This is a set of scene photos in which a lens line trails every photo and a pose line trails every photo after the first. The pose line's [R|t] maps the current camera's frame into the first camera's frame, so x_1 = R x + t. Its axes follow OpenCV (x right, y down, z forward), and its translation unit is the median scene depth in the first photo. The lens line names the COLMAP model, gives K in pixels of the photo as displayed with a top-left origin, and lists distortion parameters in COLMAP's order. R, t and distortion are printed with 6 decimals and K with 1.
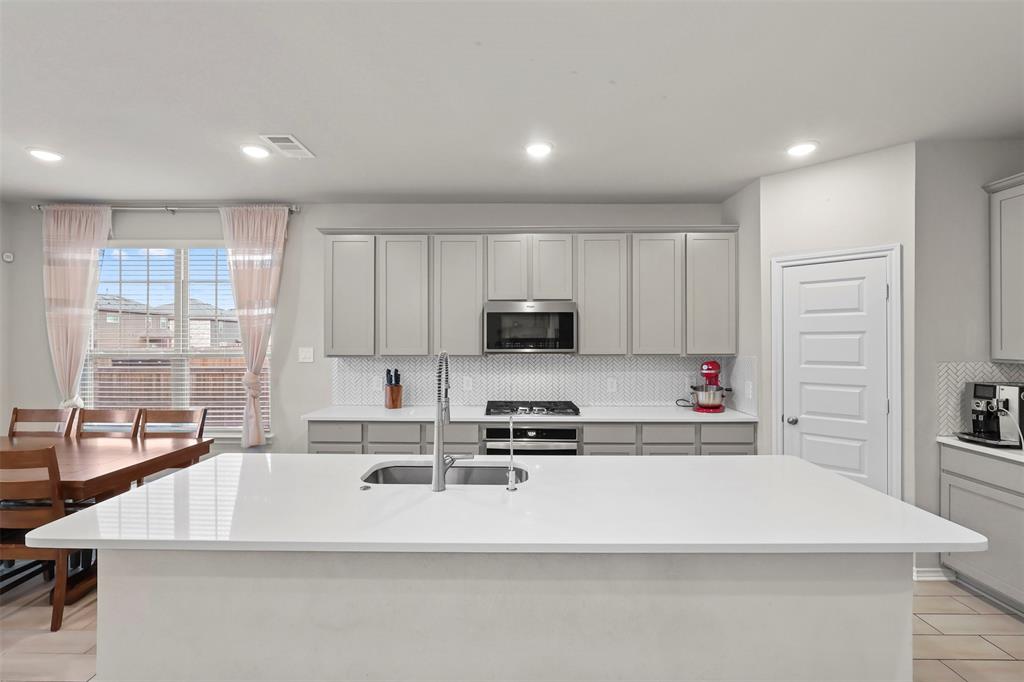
lens RADIAL K [[476.6, 0, 507.7], [0, 476.6, 339.6], [0, 0, 1]] dist [0.000390, 0.001248]
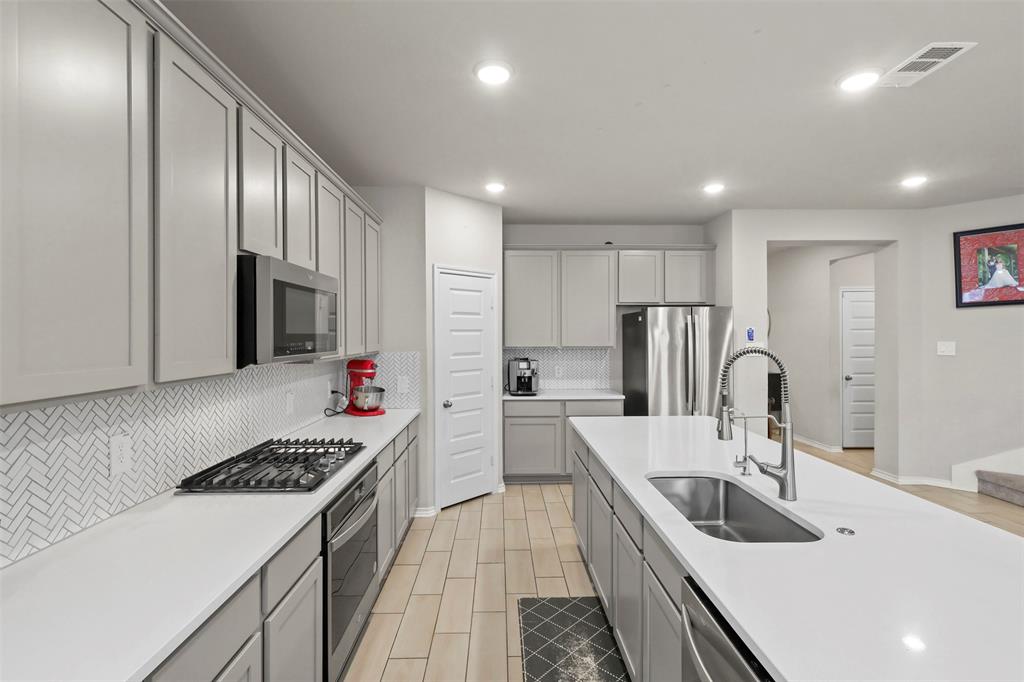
lens RADIAL K [[476.6, 0, 509.1], [0, 476.6, 341.0], [0, 0, 1]] dist [0.000390, 0.001248]
pose [[-0.032235, -0.012714, 0.999399, -0.503459], [0.002345, 0.999915, 0.012796, -0.001295], [-0.999478, 0.002756, -0.032202, 0.760228]]
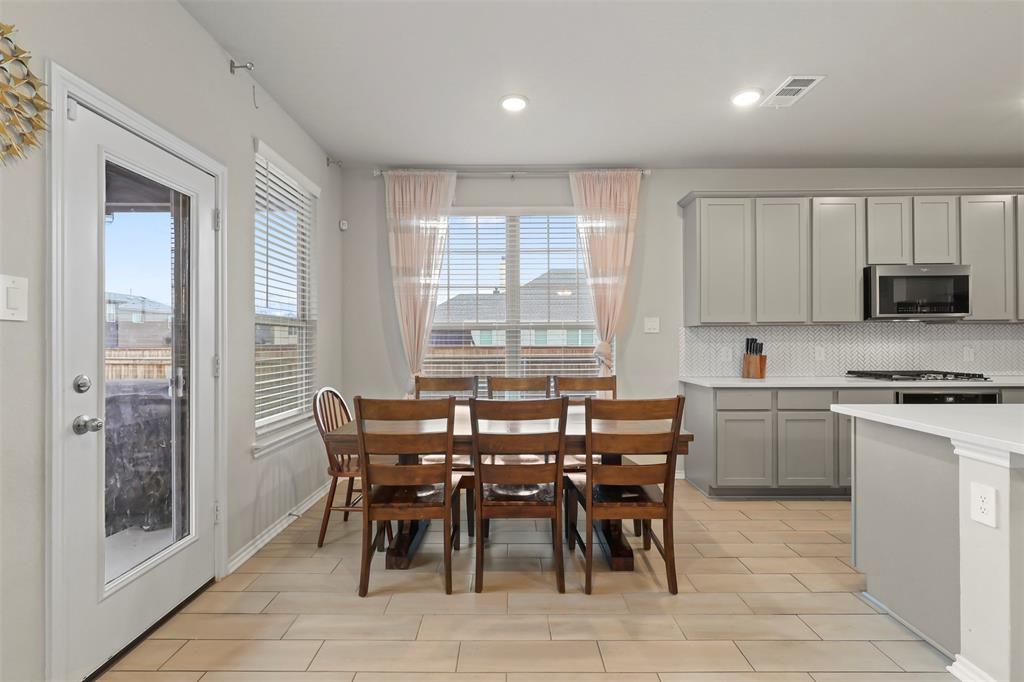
lens RADIAL K [[476.6, 0, 511.6], [0, 476.6, 340.0], [0, 0, 1]] dist [0.000390, 0.001248]
pose [[0.999912, -0.006299, 0.011679, -0.777179], [0.006323, 0.999978, -0.001972, 0.067739], [-0.011666, 0.002046, 0.999930, 0.039370]]
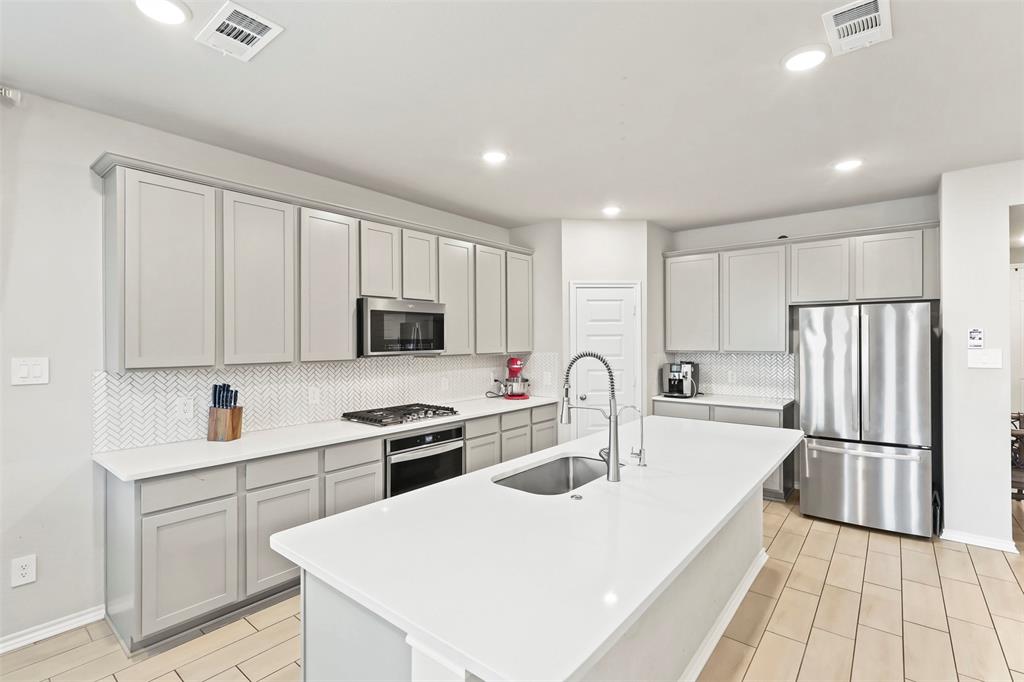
lens RADIAL K [[476.6, 0, 511.0], [0, 476.6, 340.1], [0, 0, 1]] dist [0.000390, 0.001248]
pose [[0.622493, -0.003432, 0.782618, -0.548469], [0.003933, 0.999991, 0.001257, -0.001694], [-0.782615, 0.002295, 0.622502, 0.248996]]
